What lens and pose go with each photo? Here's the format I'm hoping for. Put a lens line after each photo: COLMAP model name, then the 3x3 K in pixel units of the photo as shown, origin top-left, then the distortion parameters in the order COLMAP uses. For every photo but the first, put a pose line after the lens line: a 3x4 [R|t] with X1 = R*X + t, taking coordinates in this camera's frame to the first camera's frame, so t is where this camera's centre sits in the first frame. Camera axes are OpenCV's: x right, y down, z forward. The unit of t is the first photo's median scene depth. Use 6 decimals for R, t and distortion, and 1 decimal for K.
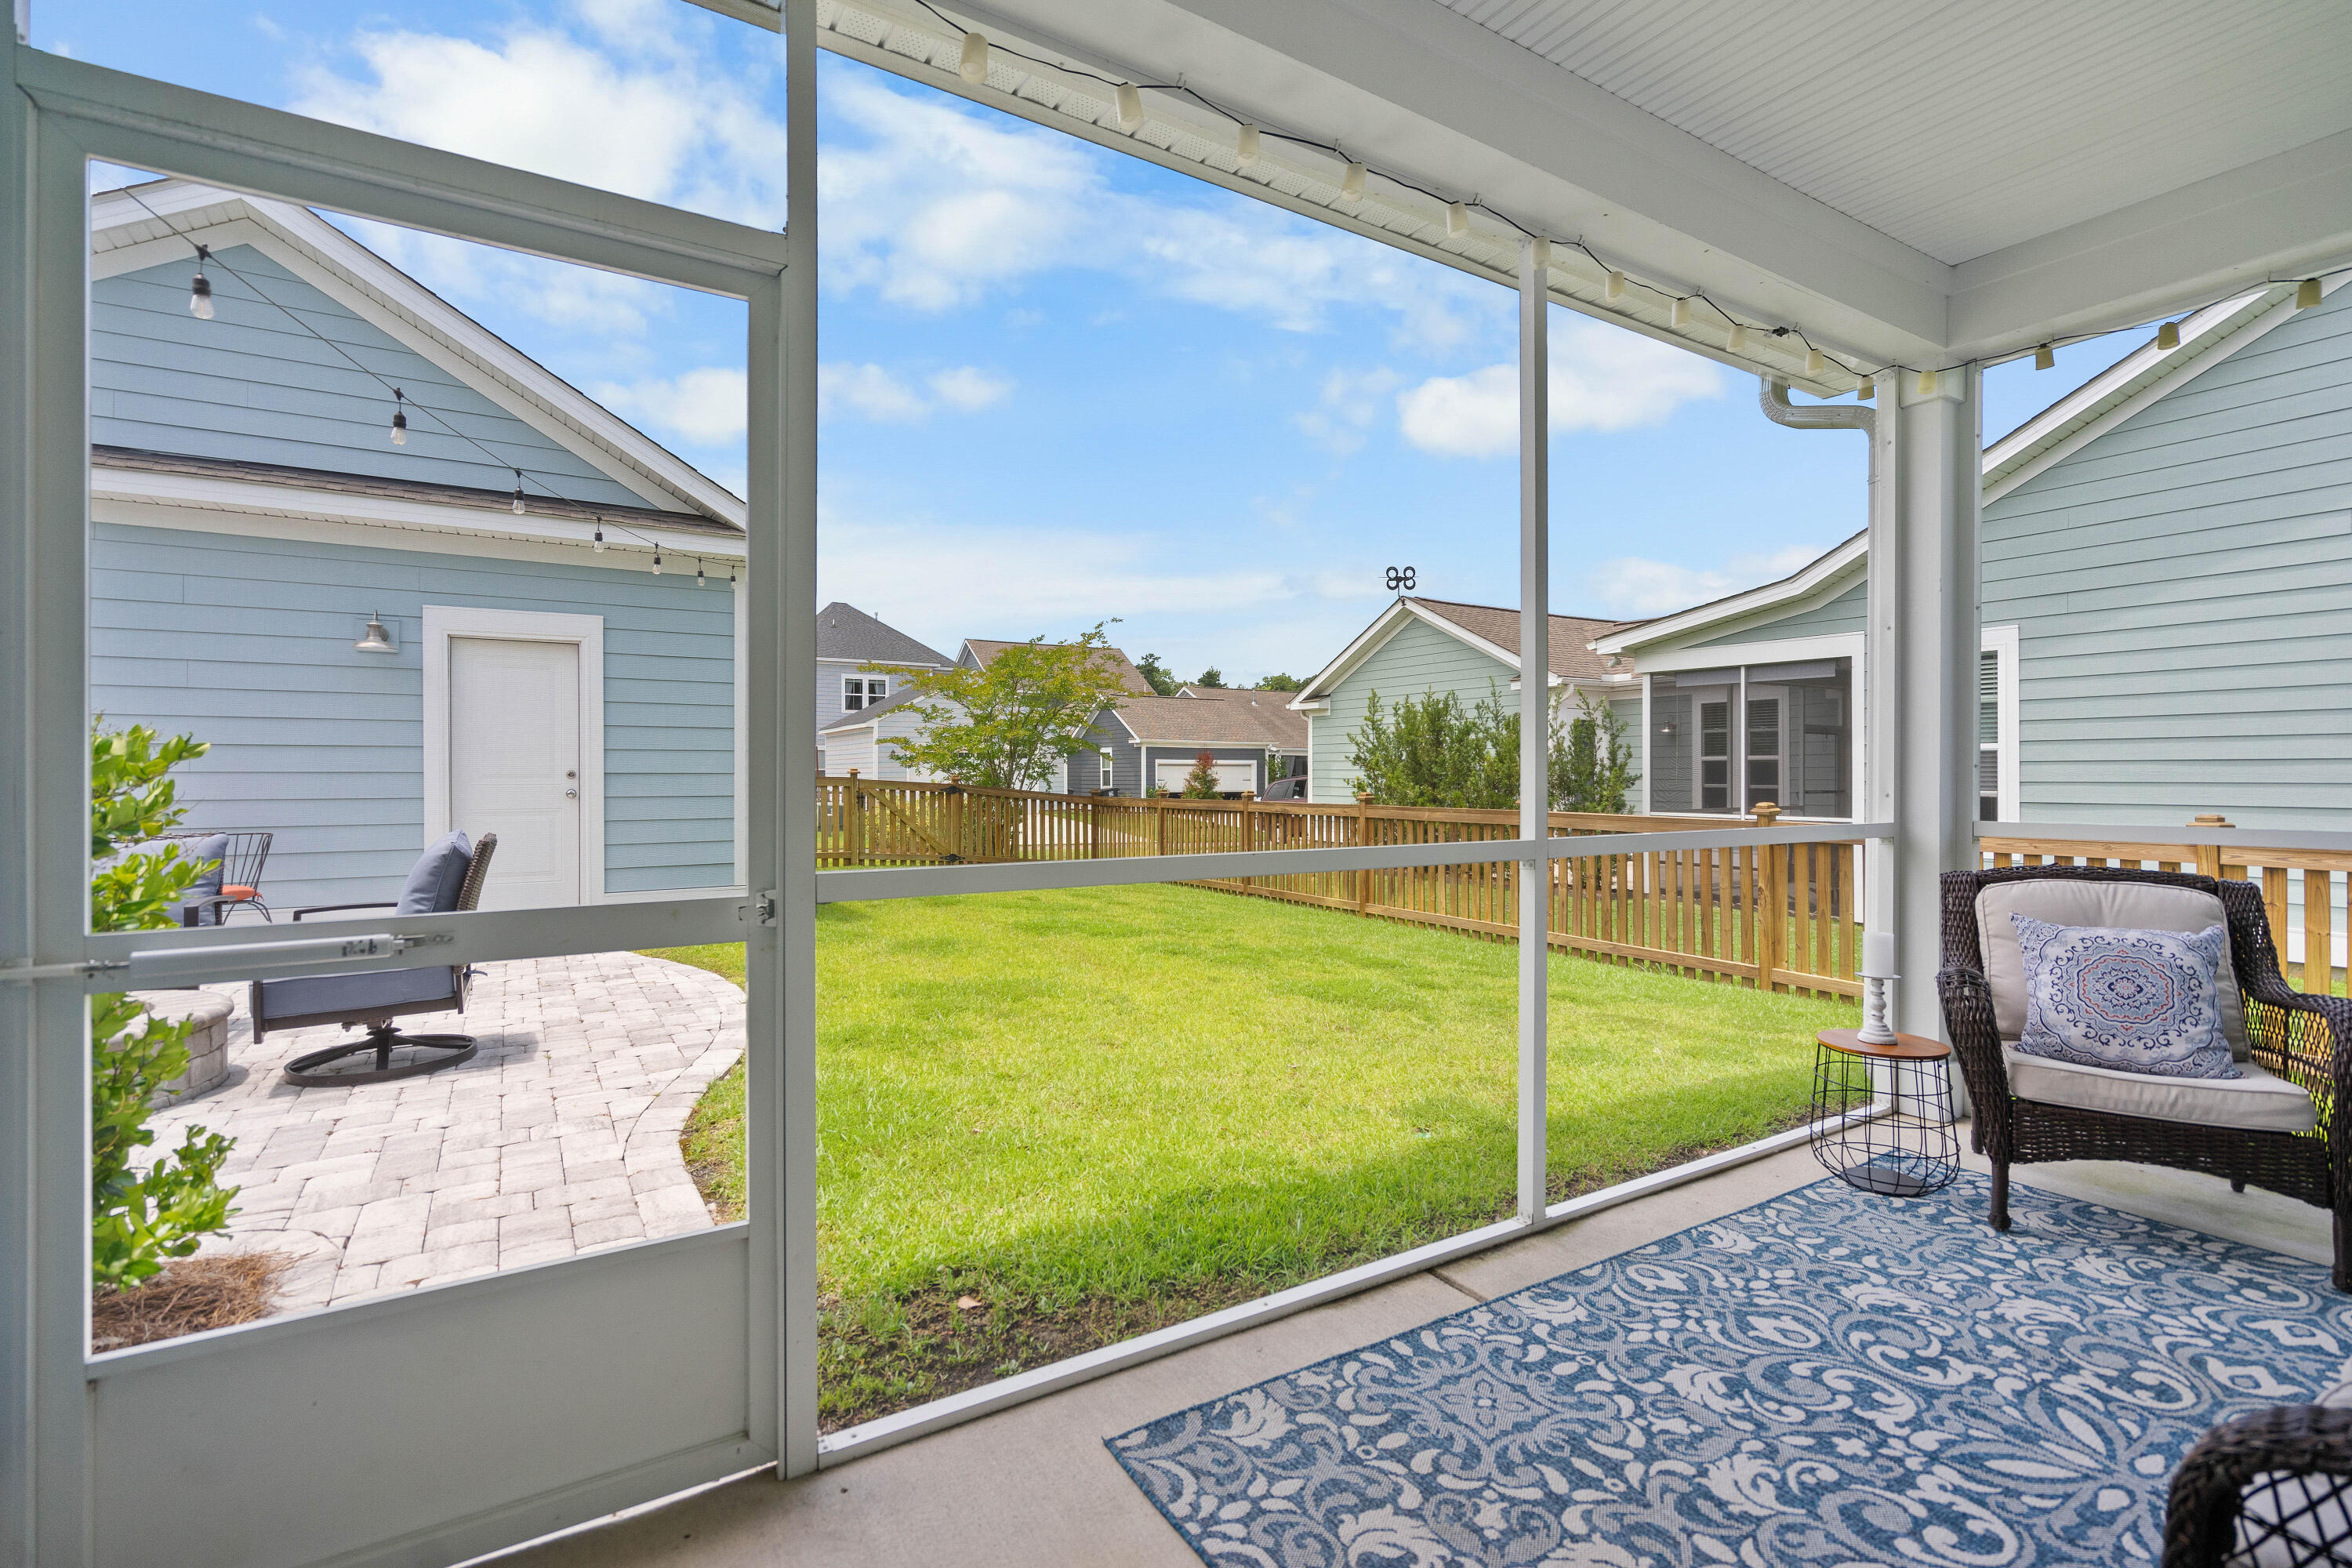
lens RADIAL K [[1069.8, 0, 1158.7], [0, 1069.8, 771.7], [0, 0, 1]] dist [0.003728, 0.000059]
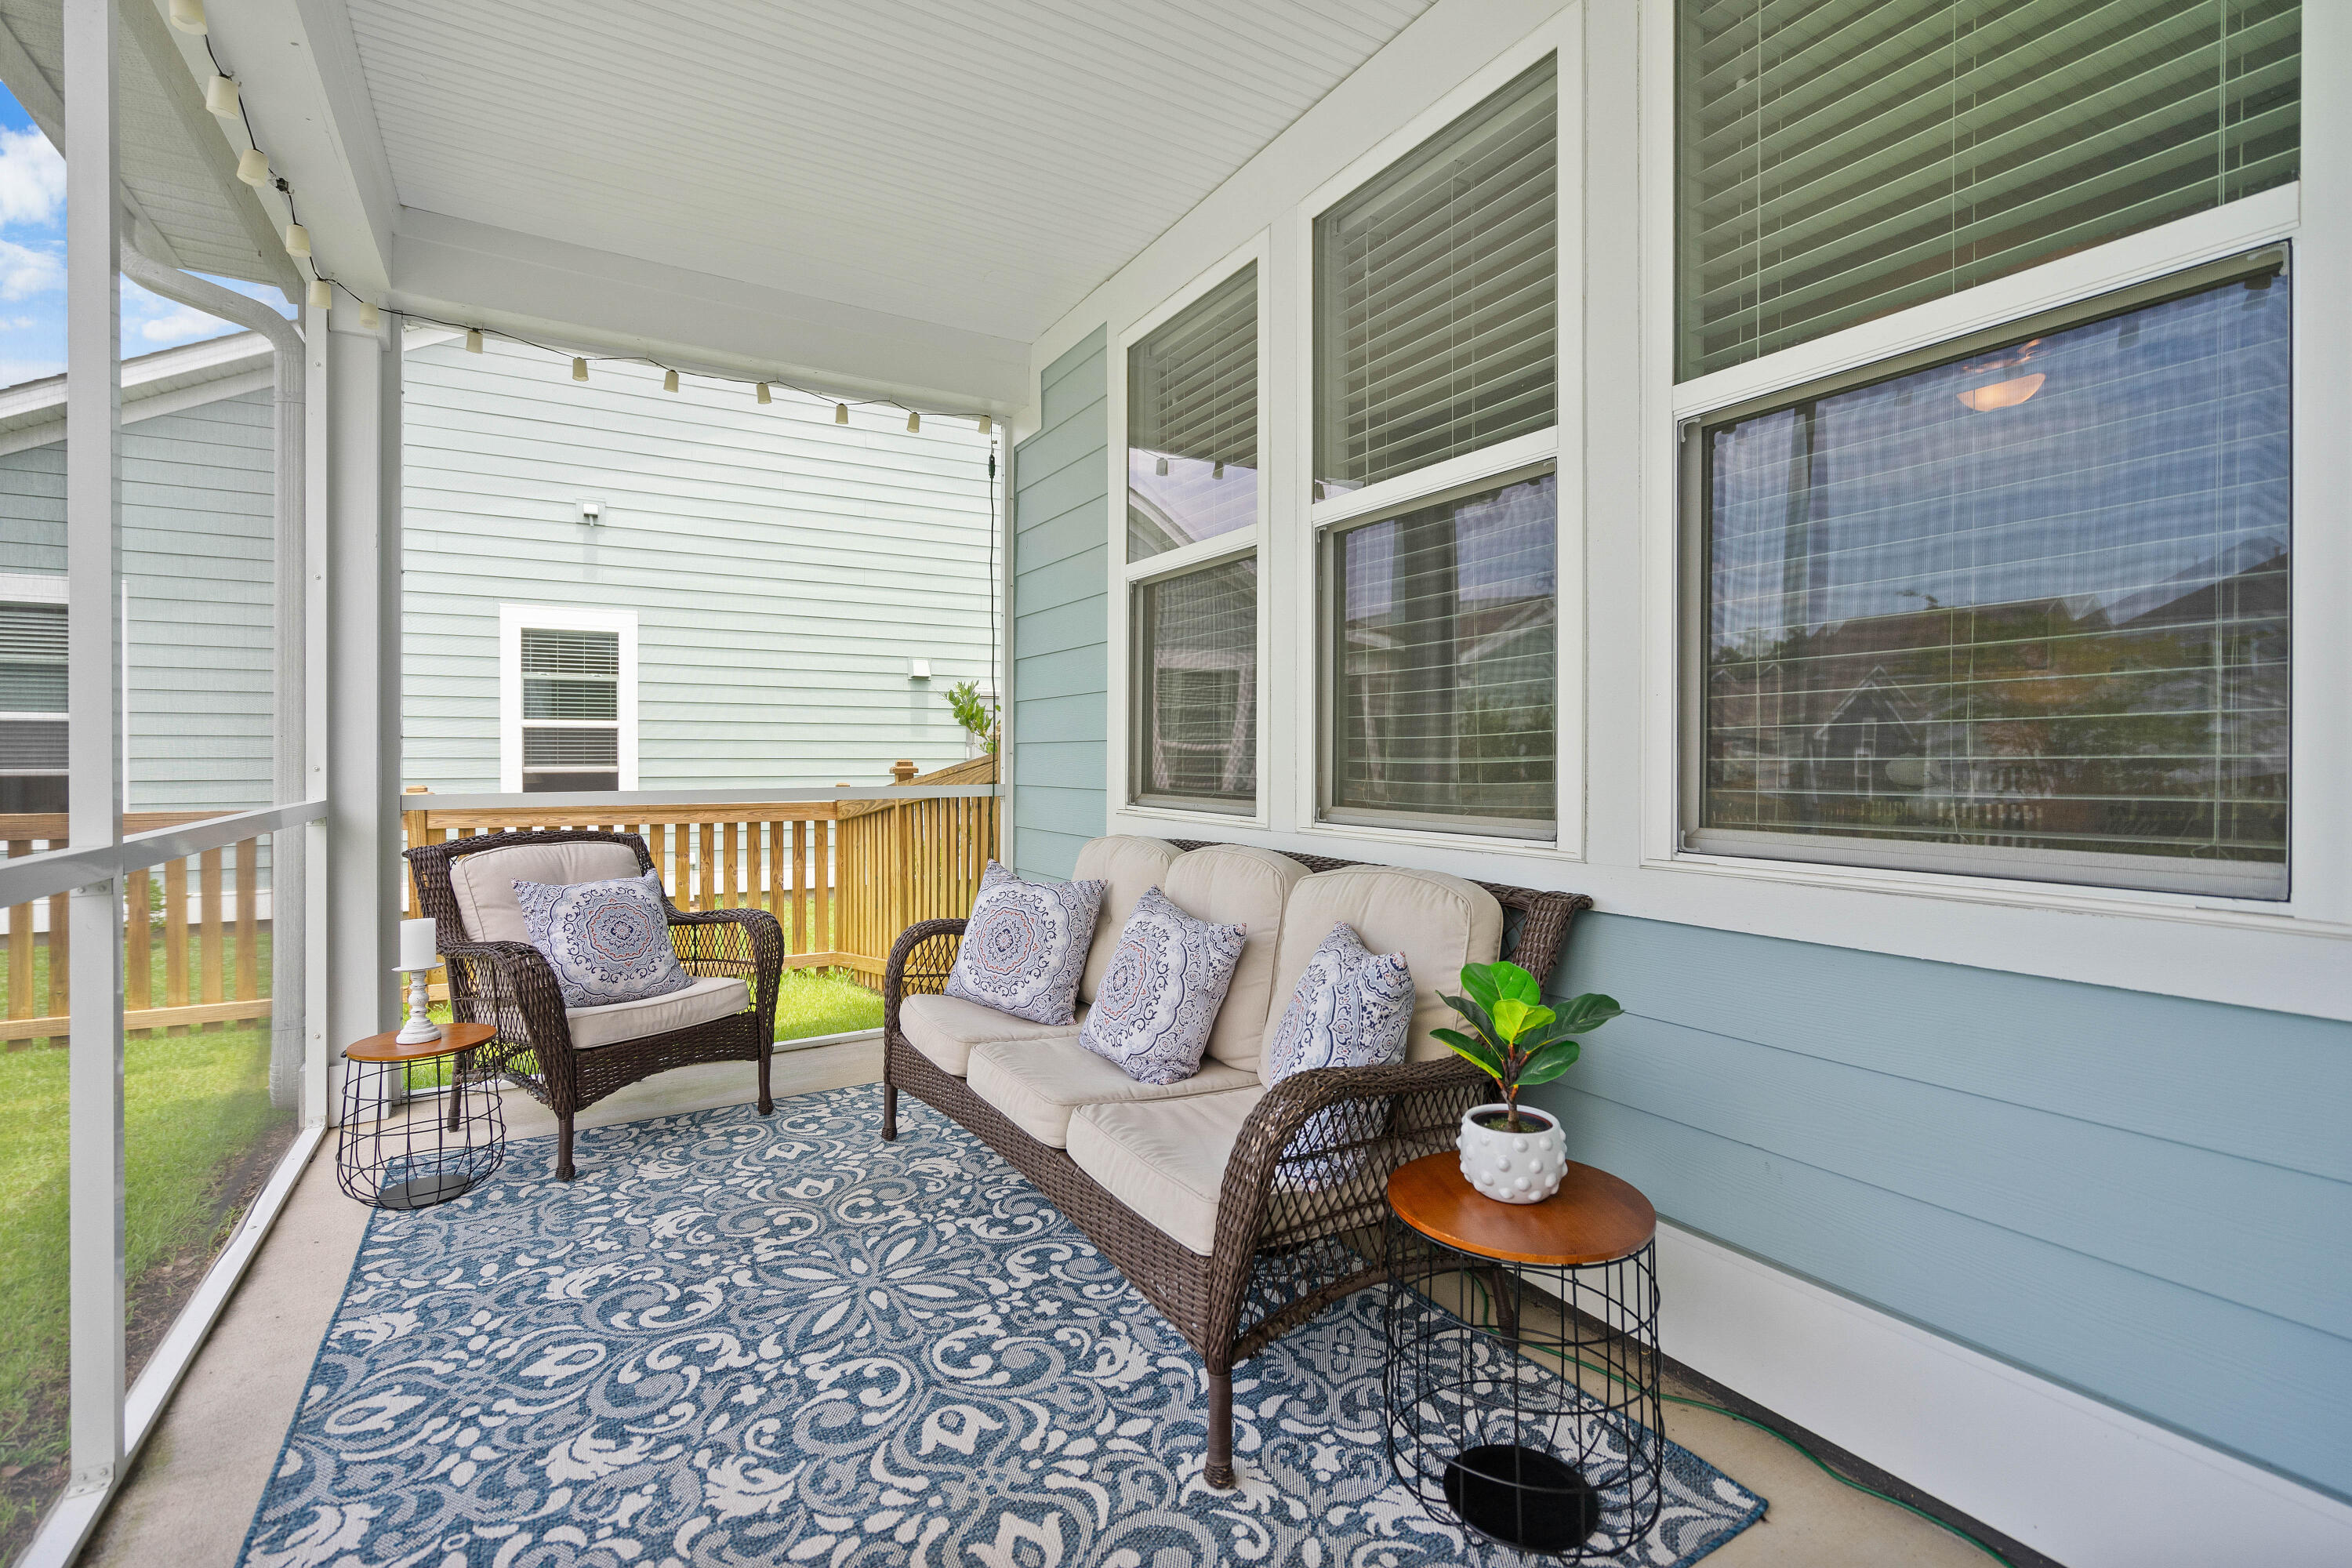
lens RADIAL K [[1069.8, 0, 1177.5], [0, 1069.8, 766.1], [0, 0, 1]] dist [0.003728, 0.000059]
pose [[-0.003143, -0.008815, 0.999956, -0.322528], [-0.006560, 0.999940, 0.008794, 0.011751], [-0.999974, -0.006532, -0.003200, 0.505920]]
